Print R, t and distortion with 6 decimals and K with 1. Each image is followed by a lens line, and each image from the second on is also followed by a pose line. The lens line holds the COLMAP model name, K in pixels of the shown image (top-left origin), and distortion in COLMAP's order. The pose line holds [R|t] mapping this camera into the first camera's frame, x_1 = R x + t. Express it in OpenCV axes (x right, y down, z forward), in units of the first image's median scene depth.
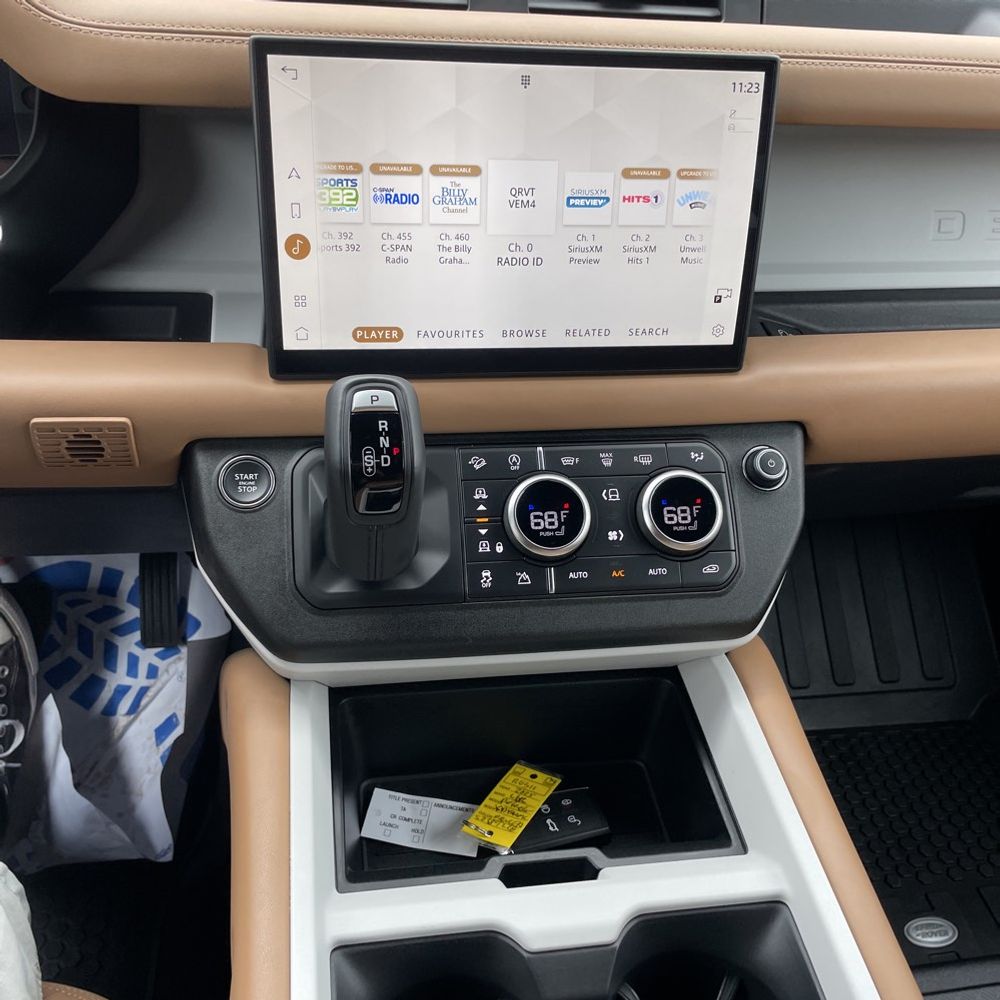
lens RADIAL K [[999.5, 0, 502.4], [0, 999.5, 477.8], [0, 0, 1]] dist [0.084600, -0.100327]
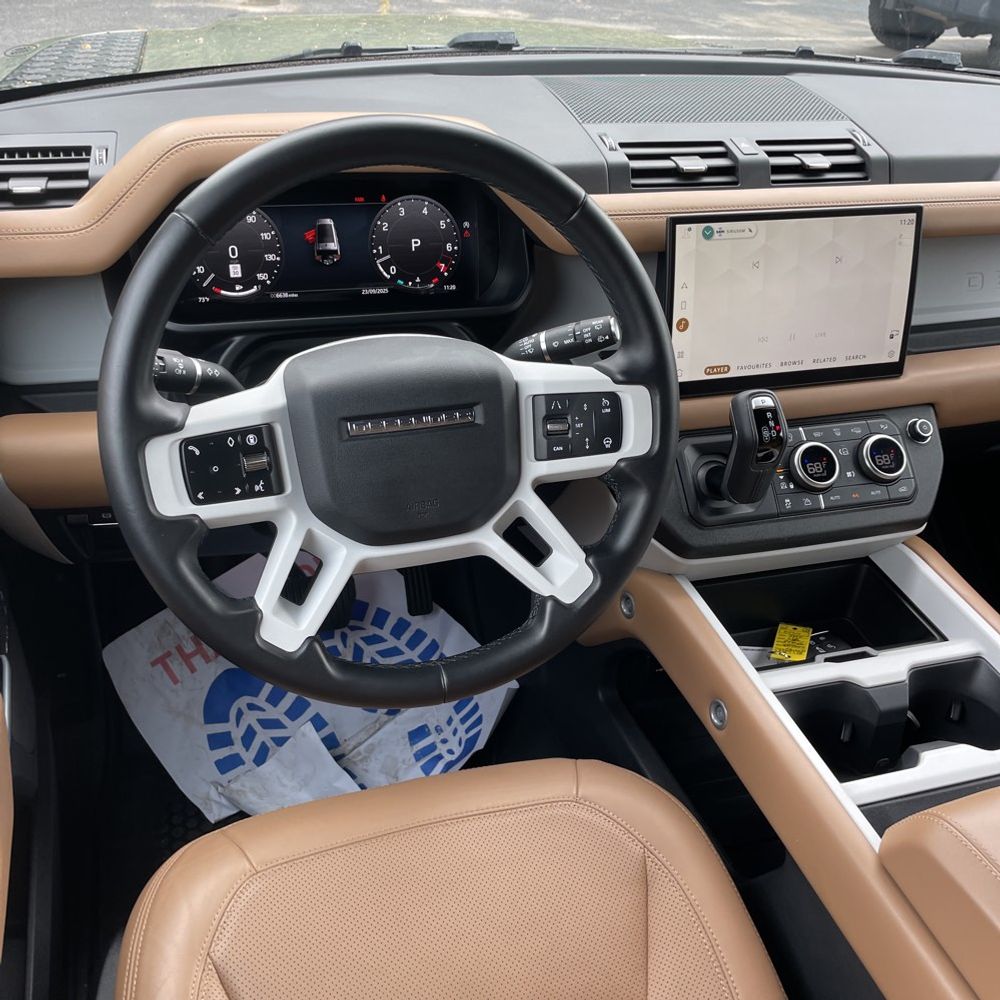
lens RADIAL K [[999.5, 0, 502.4], [0, 999.5, 477.8], [0, 0, 1]] dist [0.084600, -0.100327]
pose [[0.989140, -0.084084, 0.120547, -0.716397], [0.088828, 0.995448, -0.034525, 0.072304], [-0.117095, 0.044858, 0.992107, -0.690249]]
